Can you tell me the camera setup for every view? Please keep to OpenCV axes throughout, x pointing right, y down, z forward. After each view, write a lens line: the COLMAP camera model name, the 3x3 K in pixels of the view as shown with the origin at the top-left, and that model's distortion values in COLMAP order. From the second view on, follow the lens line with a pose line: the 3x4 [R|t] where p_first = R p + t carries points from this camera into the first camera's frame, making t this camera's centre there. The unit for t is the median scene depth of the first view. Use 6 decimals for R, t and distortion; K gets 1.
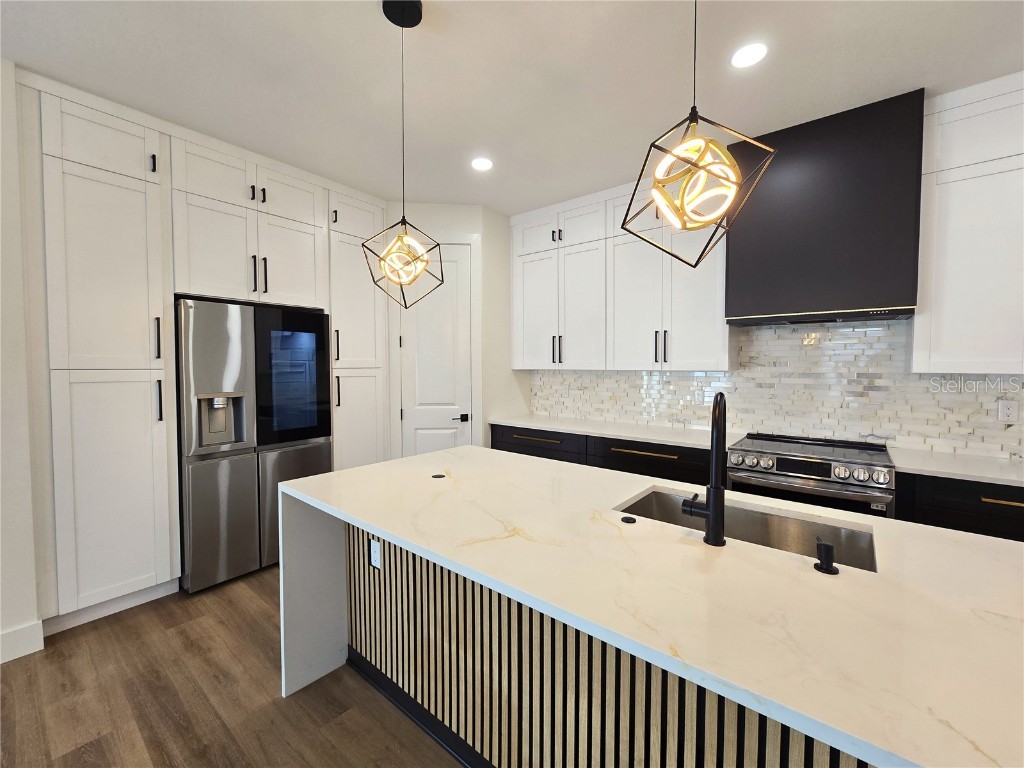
lens RADIAL K [[420.6, 0, 514.5], [0, 420.6, 379.8], [0, 0, 1]] dist [-0.001570, 0.000386]
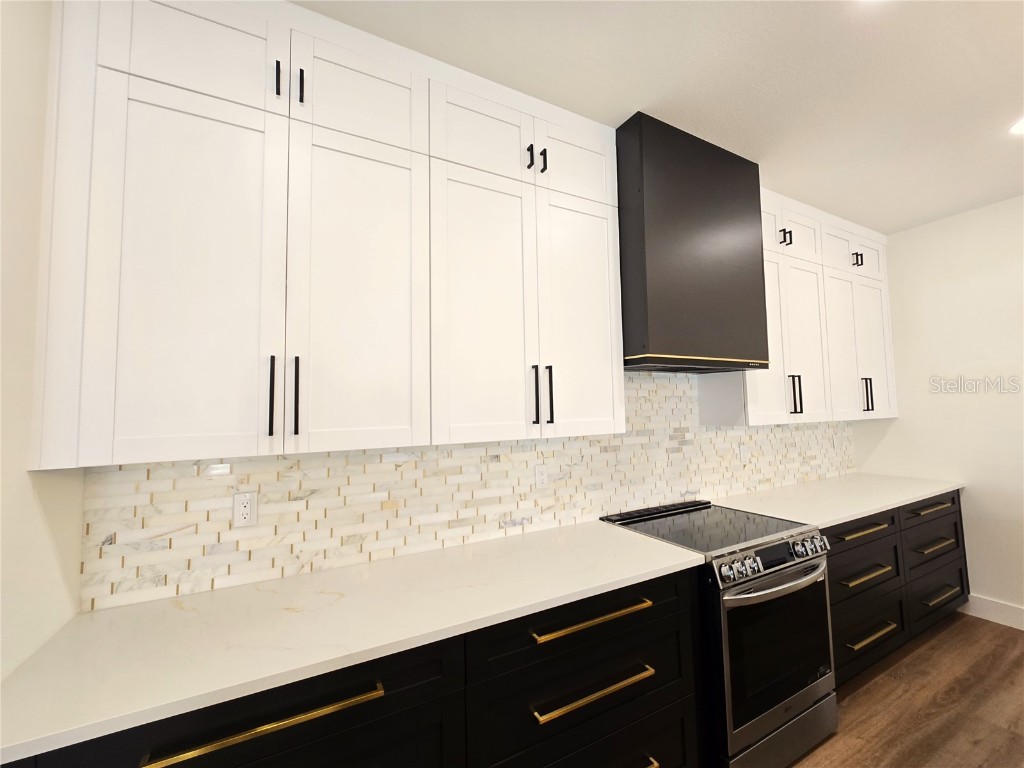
lens RADIAL K [[420.6, 0, 514.5], [0, 420.6, 379.8], [0, 0, 1]] dist [-0.001570, 0.000386]
pose [[0.385769, 0.051725, 0.921144, -0.156787], [0.051186, 0.995689, -0.077348, -0.054473], [-0.921174, 0.076988, 0.381458, 0.767006]]
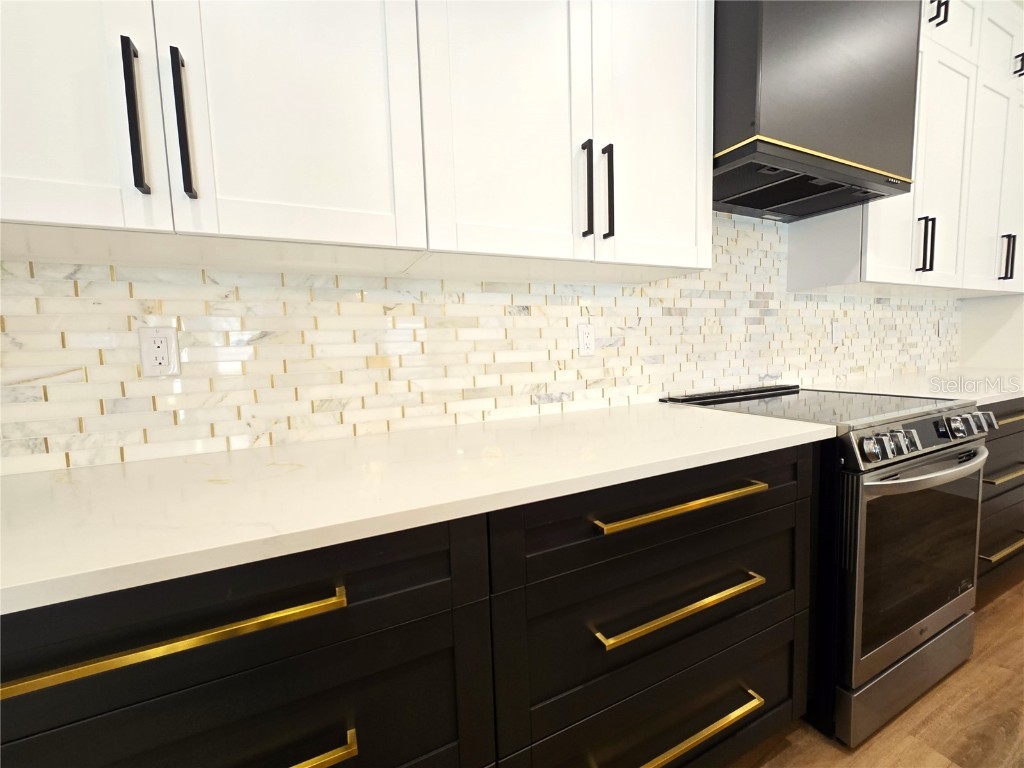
lens RADIAL K [[420.6, 0, 514.5], [0, 420.6, 379.8], [0, 0, 1]] dist [-0.001570, 0.000386]
pose [[0.426252, -0.089686, 0.900148, -0.016050], [0.061558, 0.995642, 0.070051, 0.046317], [-0.902508, 0.025552, 0.429915, 0.850943]]
